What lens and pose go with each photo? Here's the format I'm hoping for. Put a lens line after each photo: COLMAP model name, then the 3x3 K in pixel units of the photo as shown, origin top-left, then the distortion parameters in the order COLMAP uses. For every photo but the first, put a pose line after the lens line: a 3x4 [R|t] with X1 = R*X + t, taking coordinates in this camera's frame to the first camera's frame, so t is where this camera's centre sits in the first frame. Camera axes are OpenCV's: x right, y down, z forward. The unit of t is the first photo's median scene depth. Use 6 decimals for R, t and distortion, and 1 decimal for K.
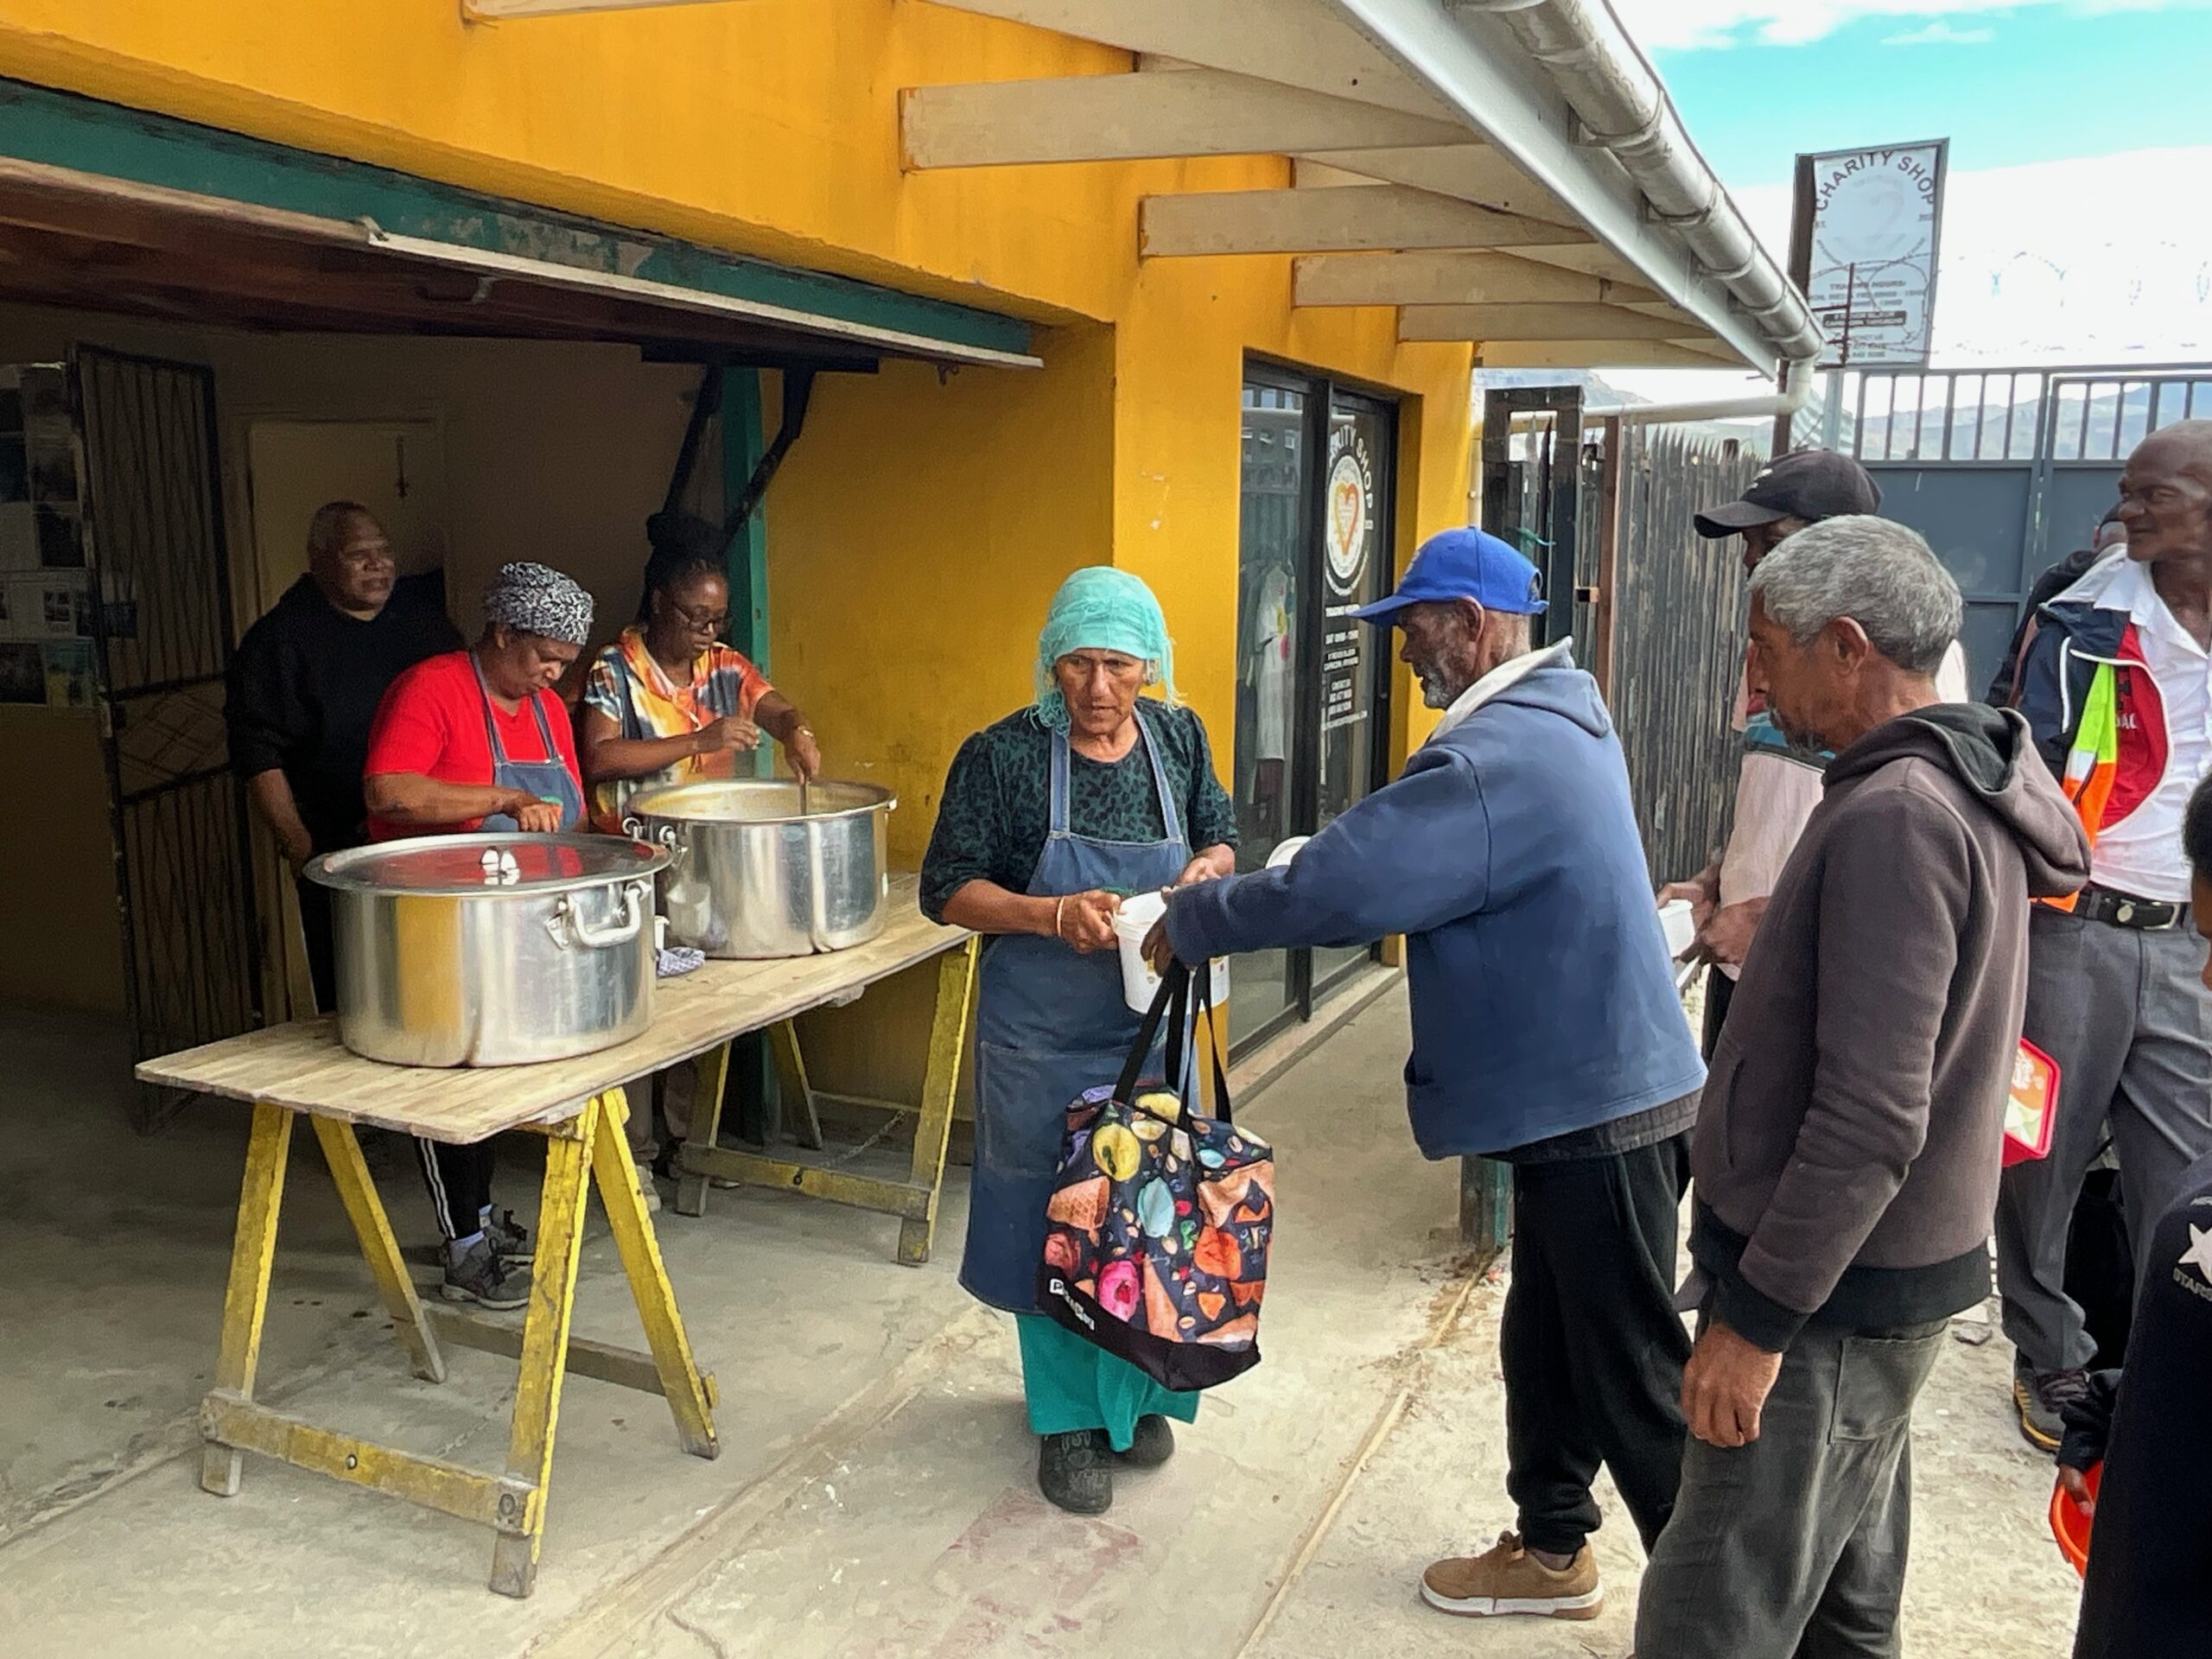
lens RADIAL K [[1784.0, 0, 1106.2], [0, 1784.0, 815.5], [0, 0, 1]] dist [0.011685, -0.033373]
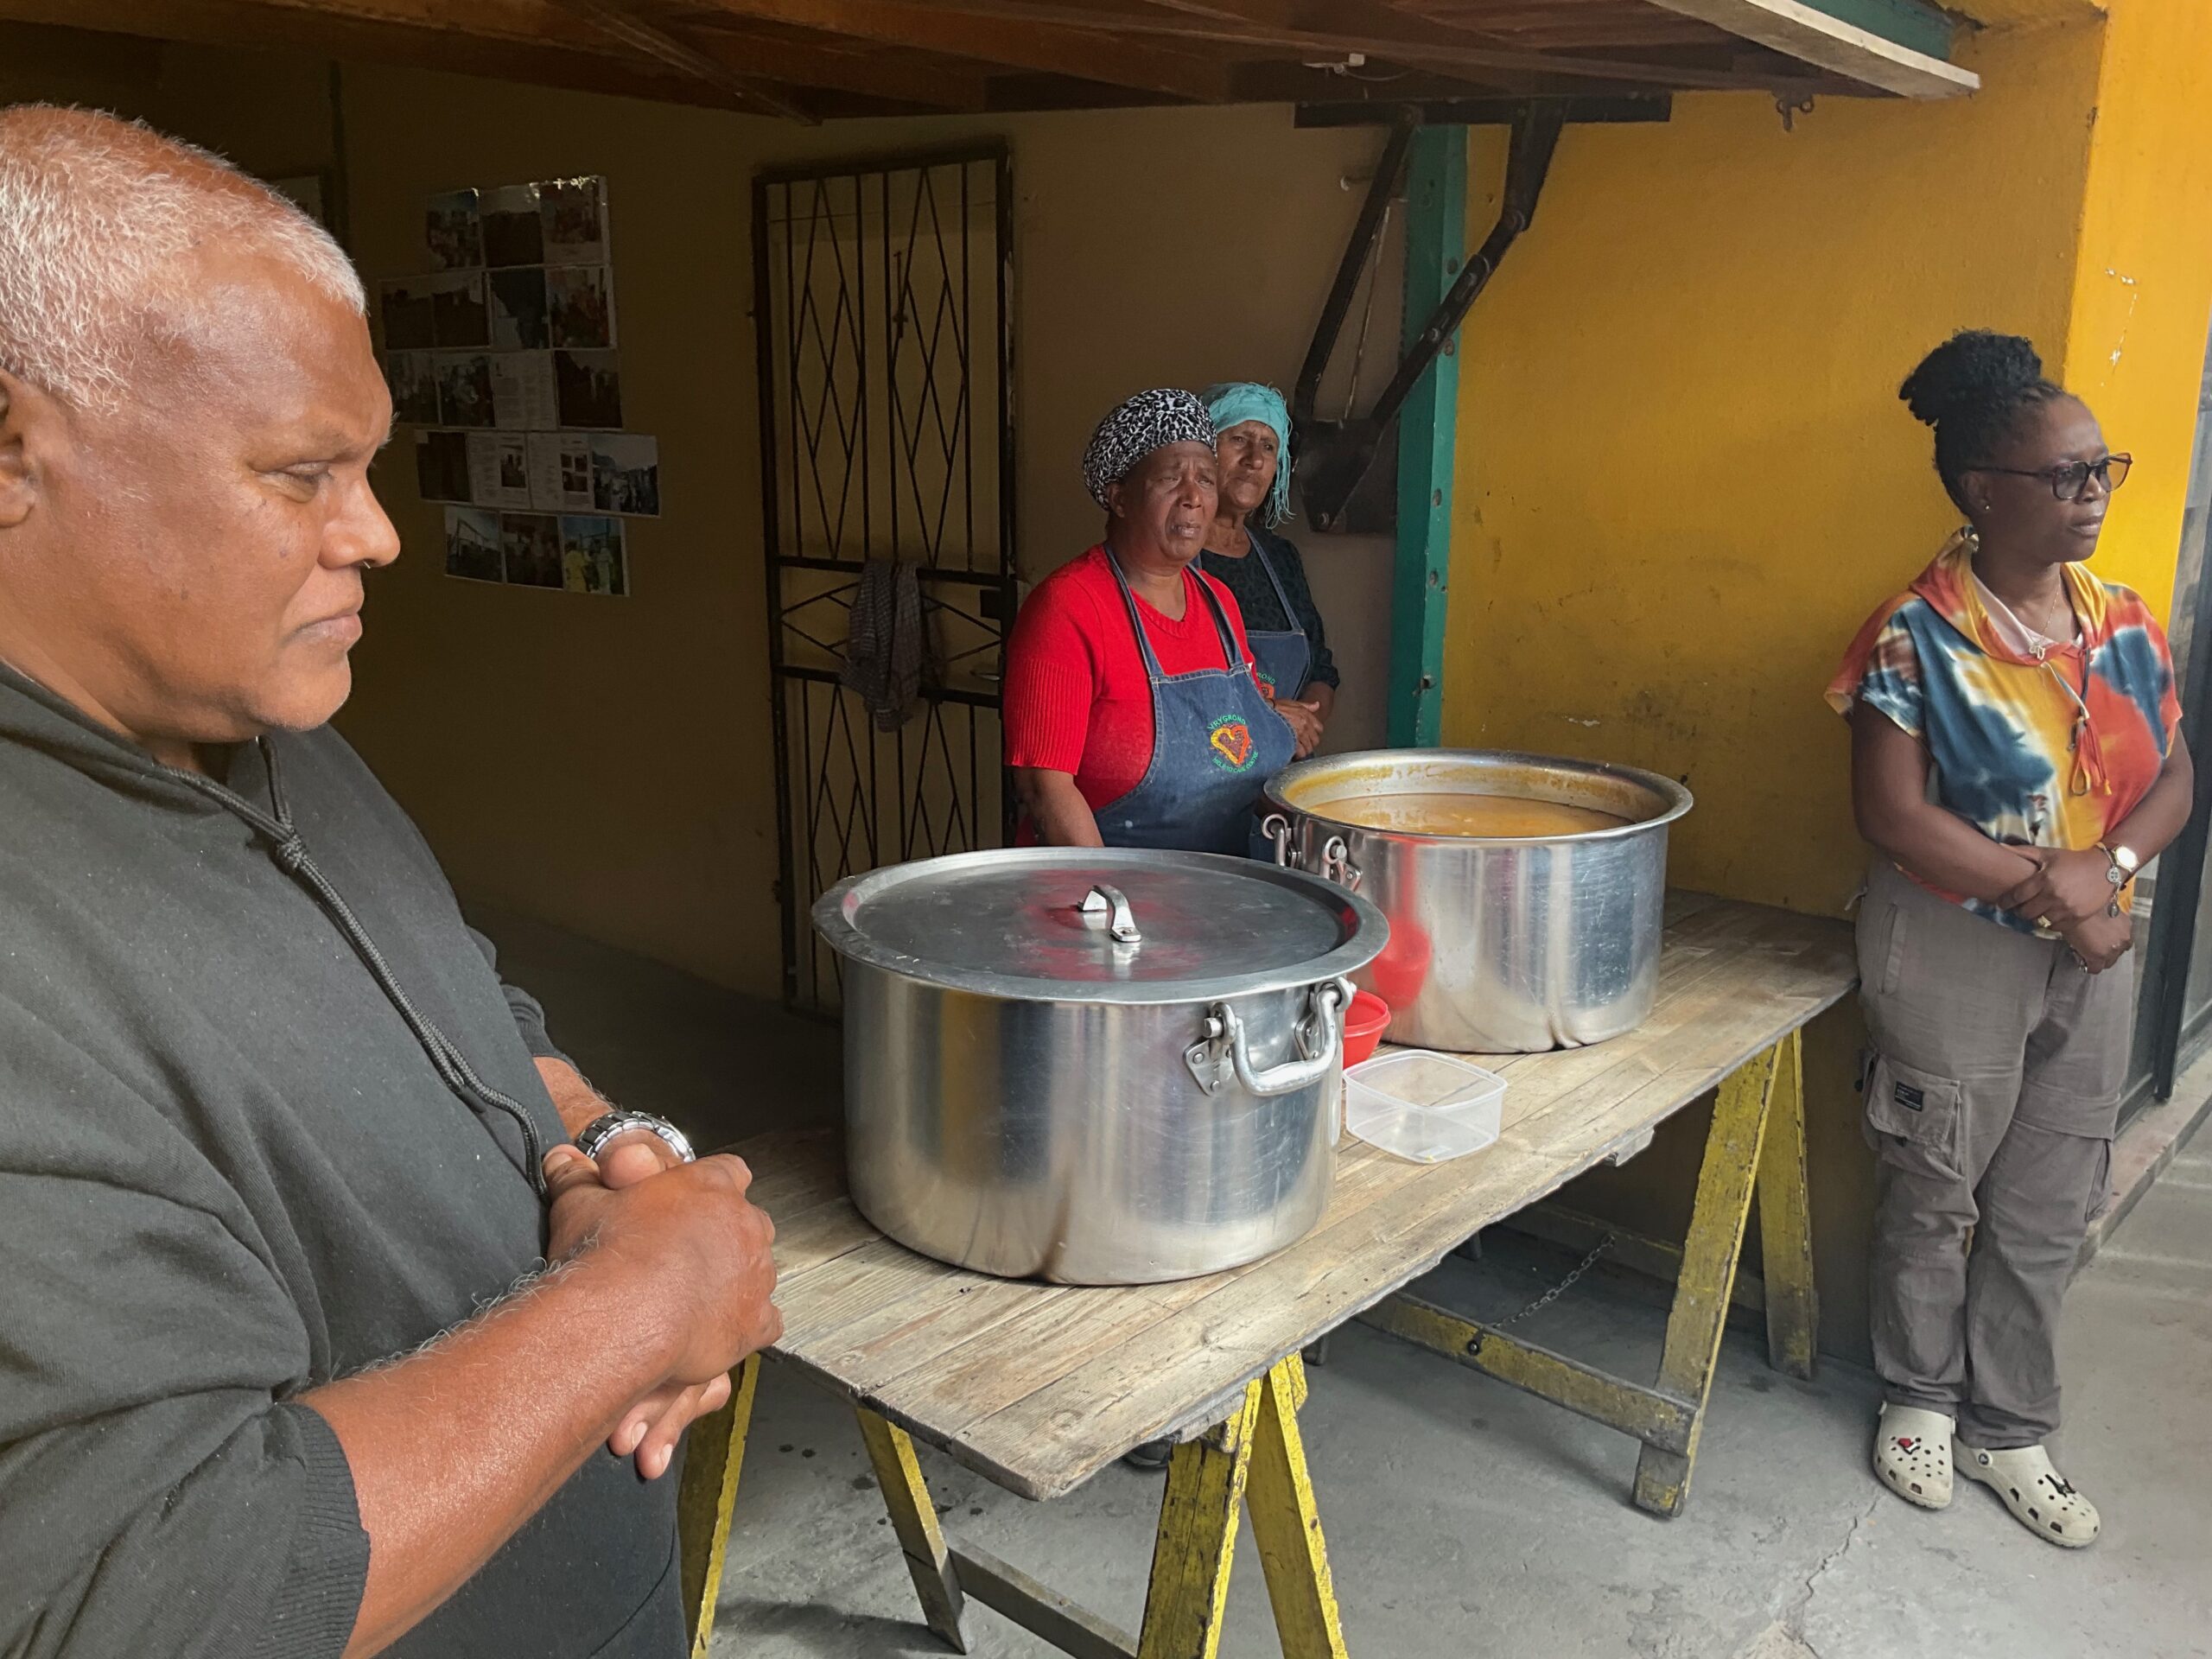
lens RADIAL K [[1826.0, 0, 1101.9], [0, 1826.0, 820.0], [0, 0, 1]] dist [0.084992, -0.142127]
pose [[0.958065, 0.064818, -0.279124, -0.133468], [-0.046535, 0.996344, 0.071645, -0.039308], [0.282747, -0.055652, 0.957579, 0.323593]]
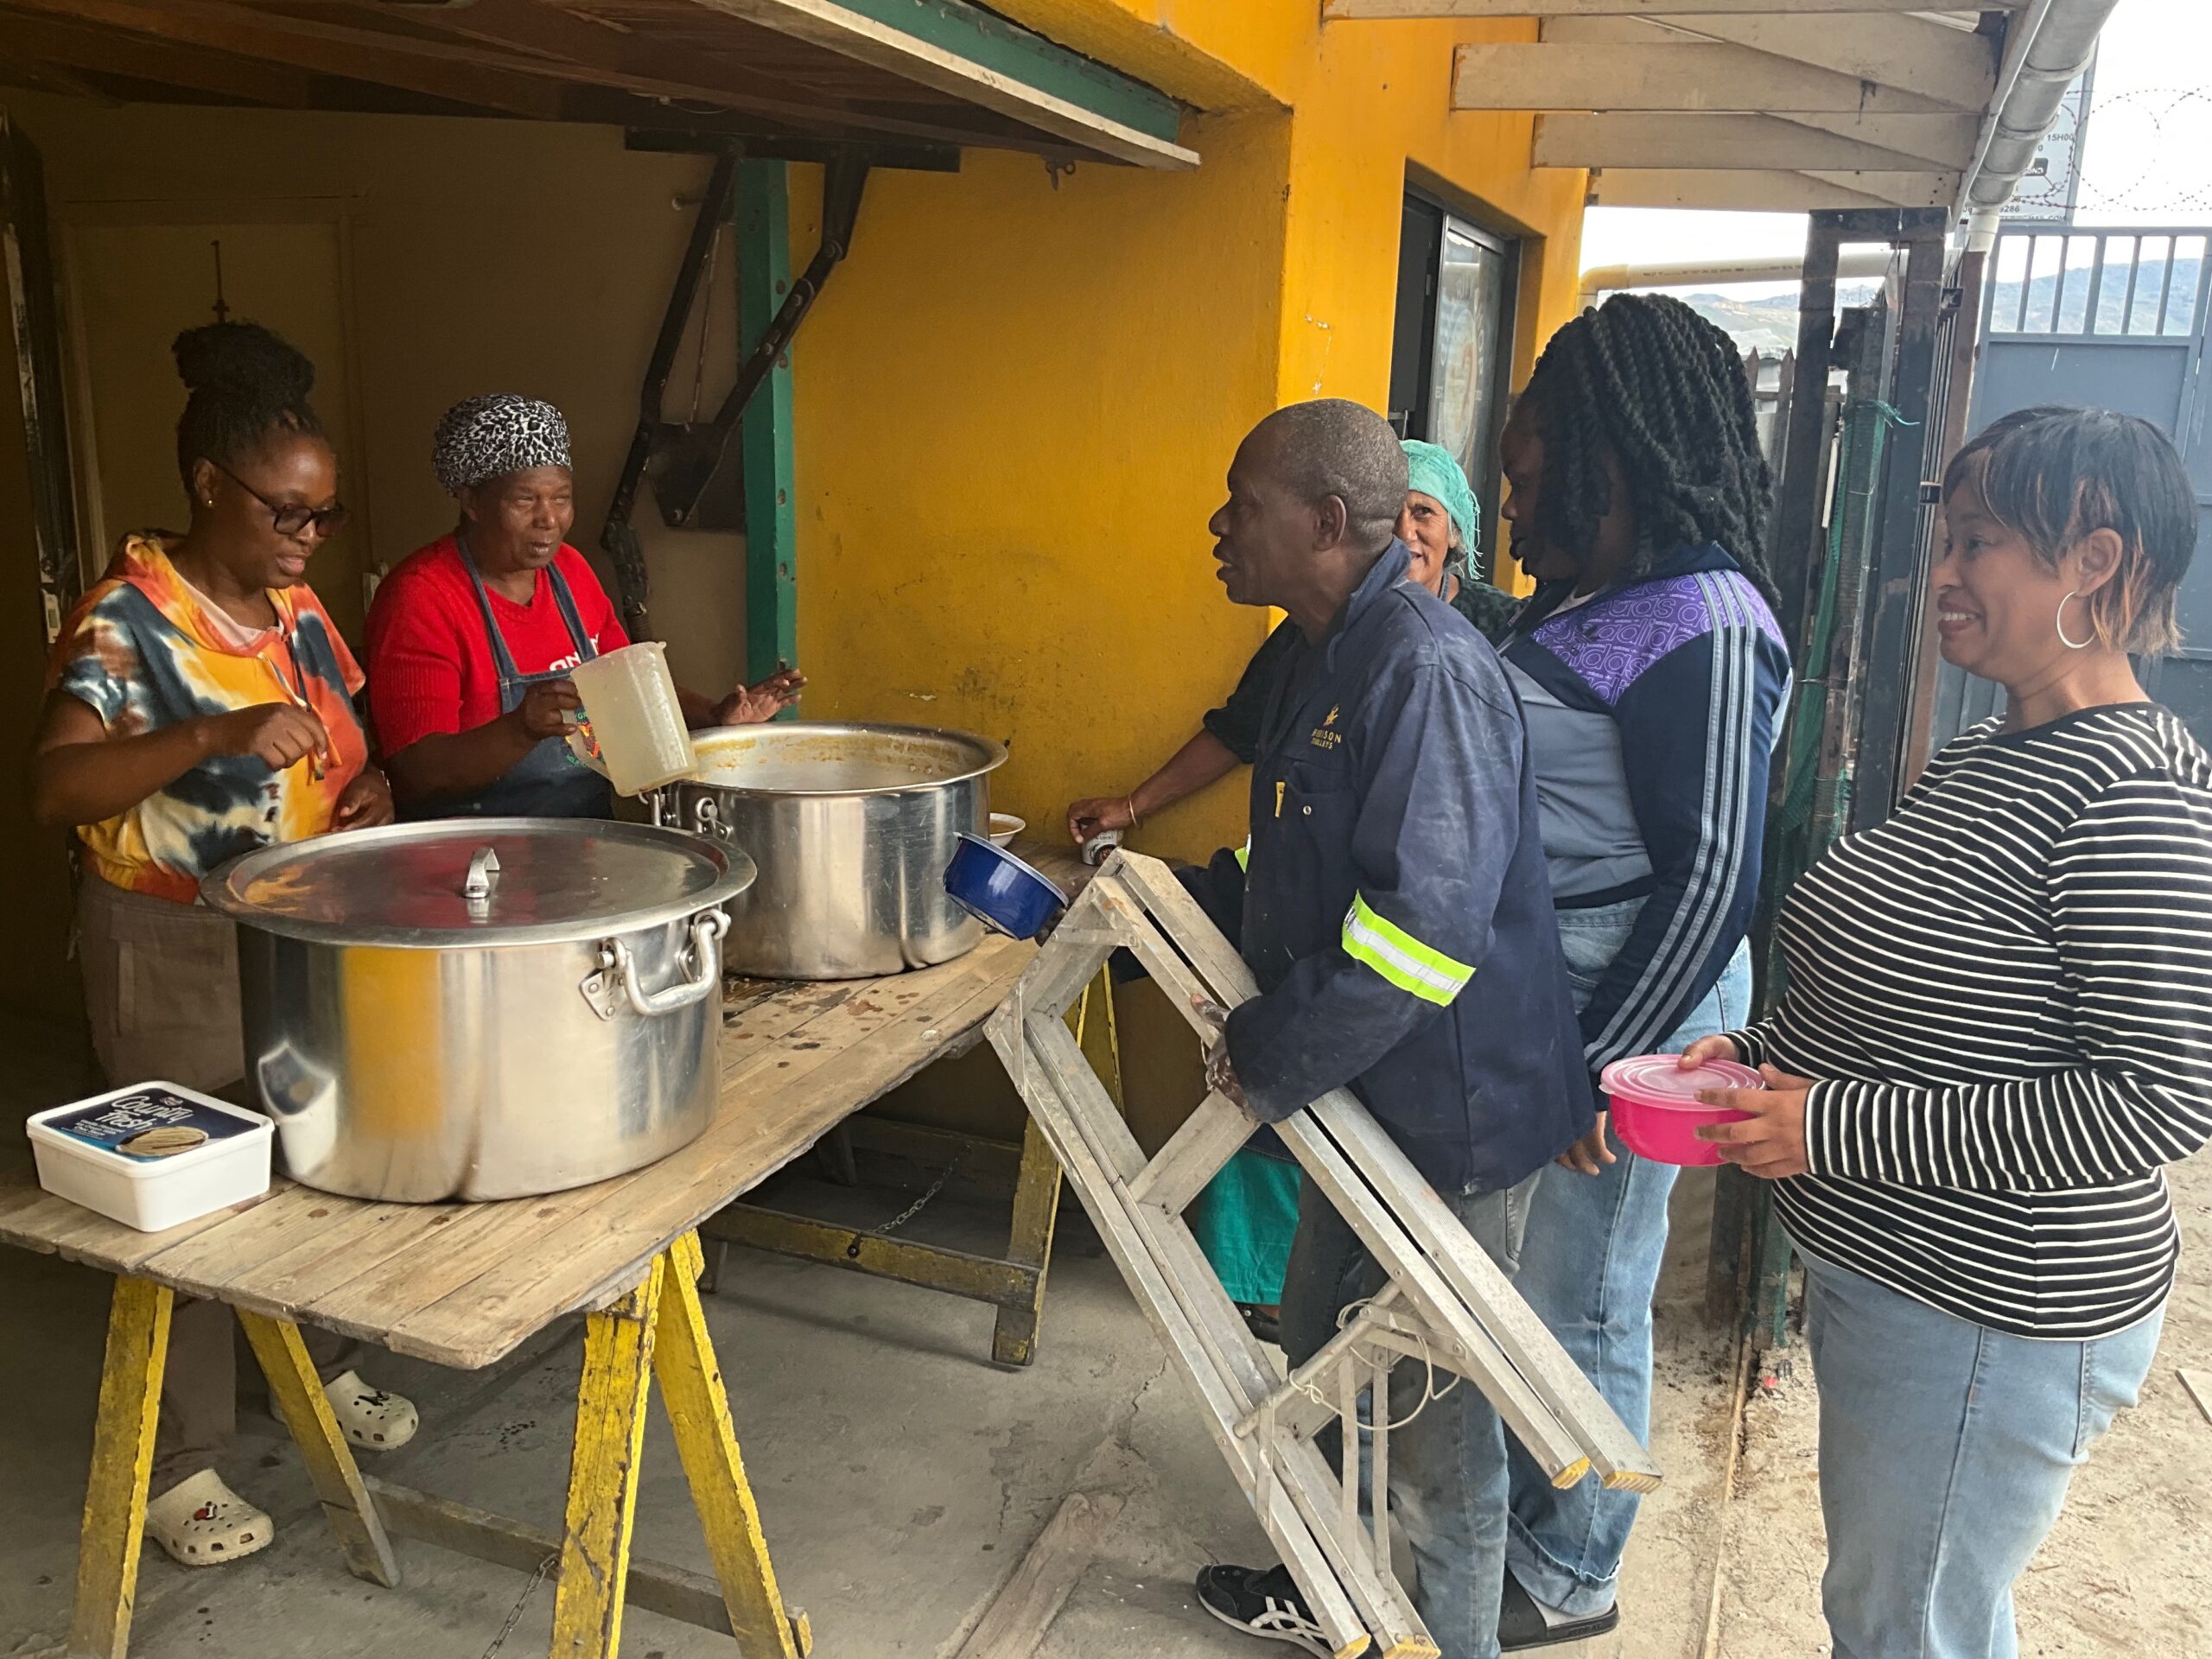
lens RADIAL K [[1826.0, 0, 1092.8], [0, 1826.0, 818.8], [0, 0, 1]] dist [0.084992, -0.142127]
pose [[0.998590, 0.010591, 0.052017, -0.119787], [-0.013989, 0.997761, 0.065407, -0.033888], [-0.051207, -0.066042, 0.996502, 0.240028]]
